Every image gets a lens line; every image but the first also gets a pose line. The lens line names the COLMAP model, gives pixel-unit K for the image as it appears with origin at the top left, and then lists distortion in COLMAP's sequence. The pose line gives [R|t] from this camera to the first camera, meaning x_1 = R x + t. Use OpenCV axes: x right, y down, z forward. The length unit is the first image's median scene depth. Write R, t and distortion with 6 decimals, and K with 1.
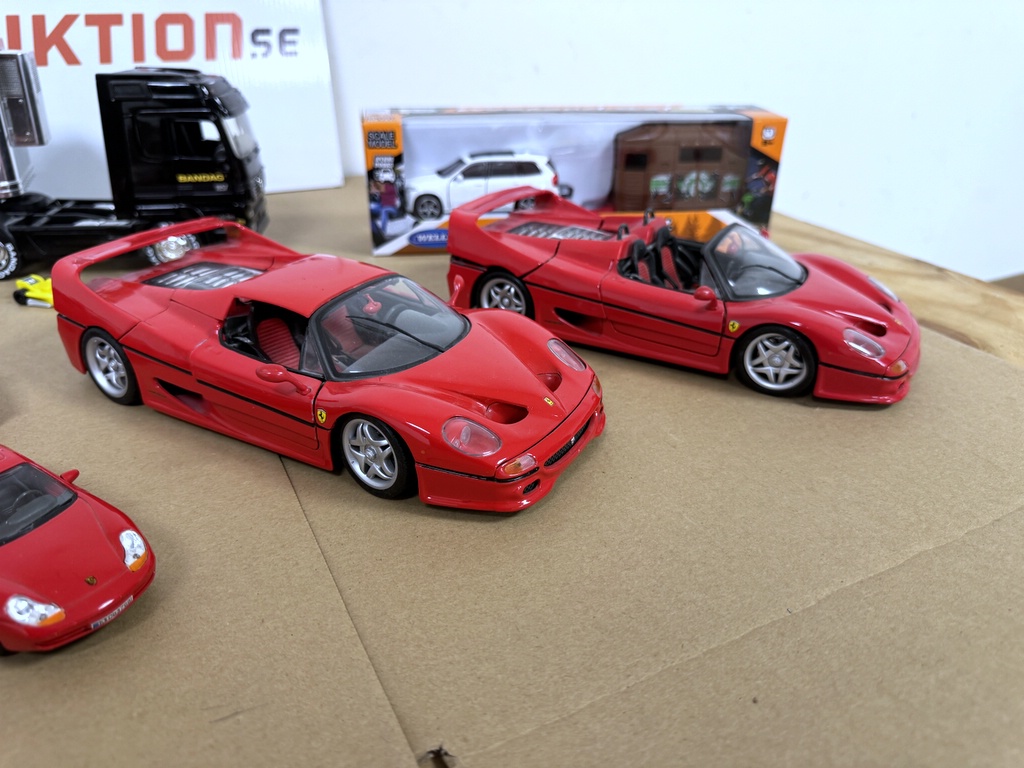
lens RADIAL K [[725.8, 0, 505.9], [0, 725.8, 386.2], [0, 0, 1]] dist [0.021434, -0.060647]
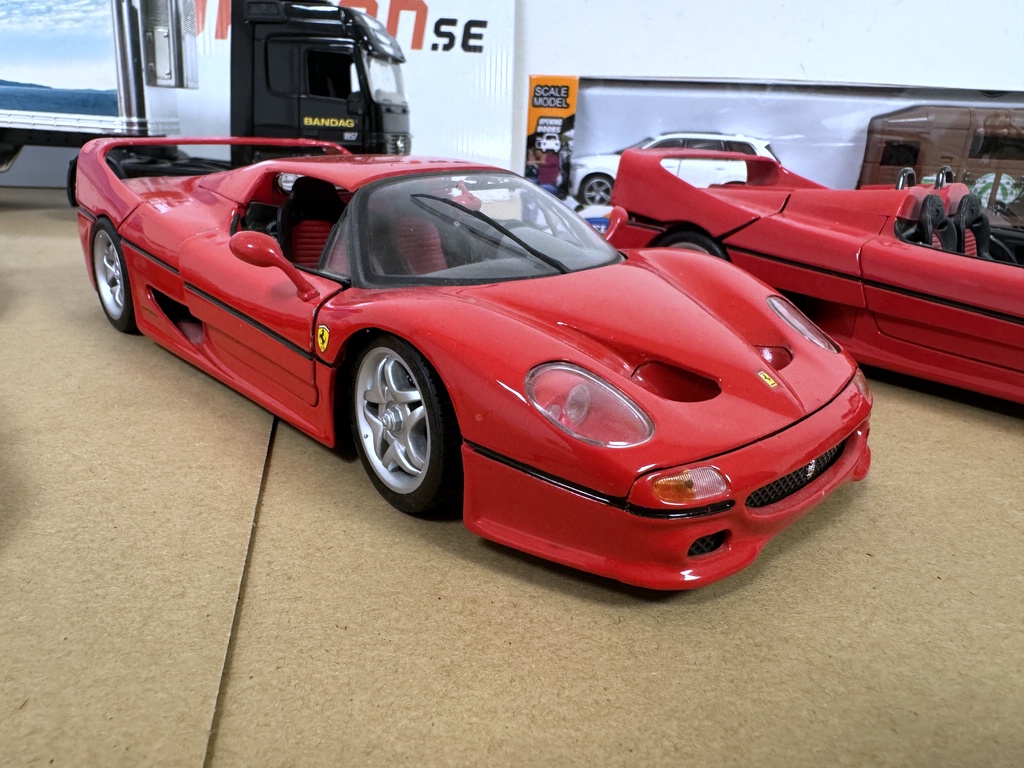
lens RADIAL K [[712.1, 0, 458.2], [0, 712.1, 384.4], [0, 0, 1]] dist [-0.021279, 0.007103]
pose [[0.946633, 0.135671, -0.292368, 0.002351], [-0.170173, 0.980738, -0.095886, 0.075684], [0.273728, 0.140522, 0.951487, 0.364416]]
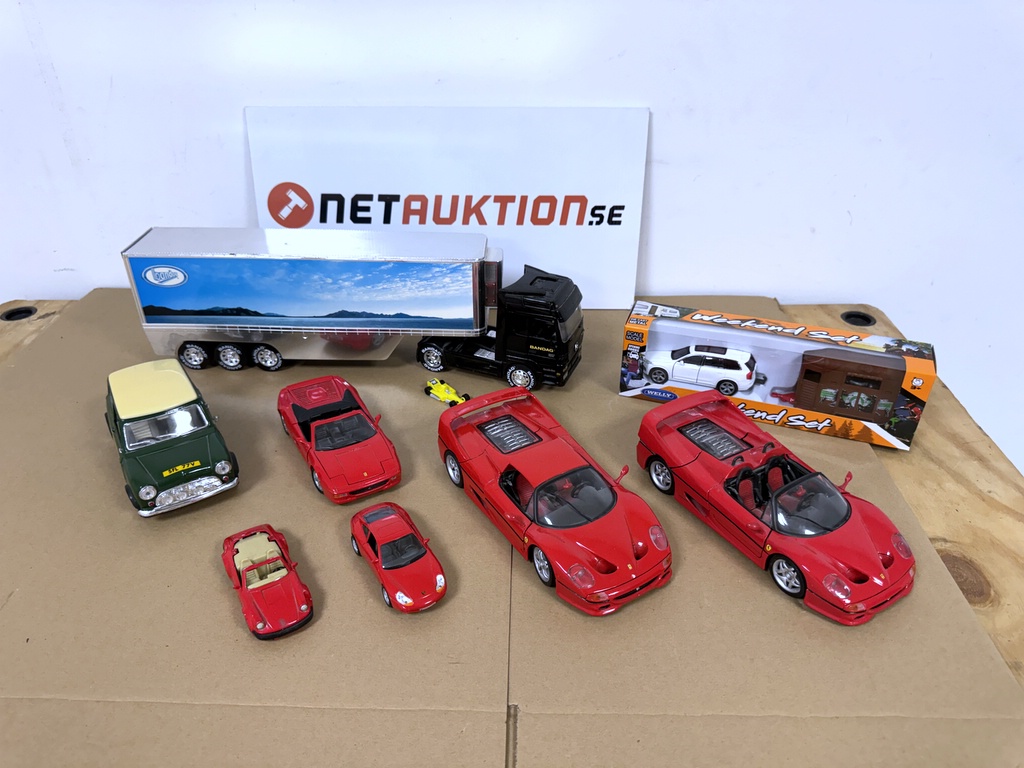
lens RADIAL K [[725.8, 0, 505.9], [0, 725.8, 386.2], [0, 0, 1]] dist [0.021434, -0.060647]
pose [[0.871643, 0.252582, -0.420049, 0.366869], [-0.212260, 0.966987, 0.141004, -0.513327], [0.441797, -0.033745, 0.896480, -0.738831]]
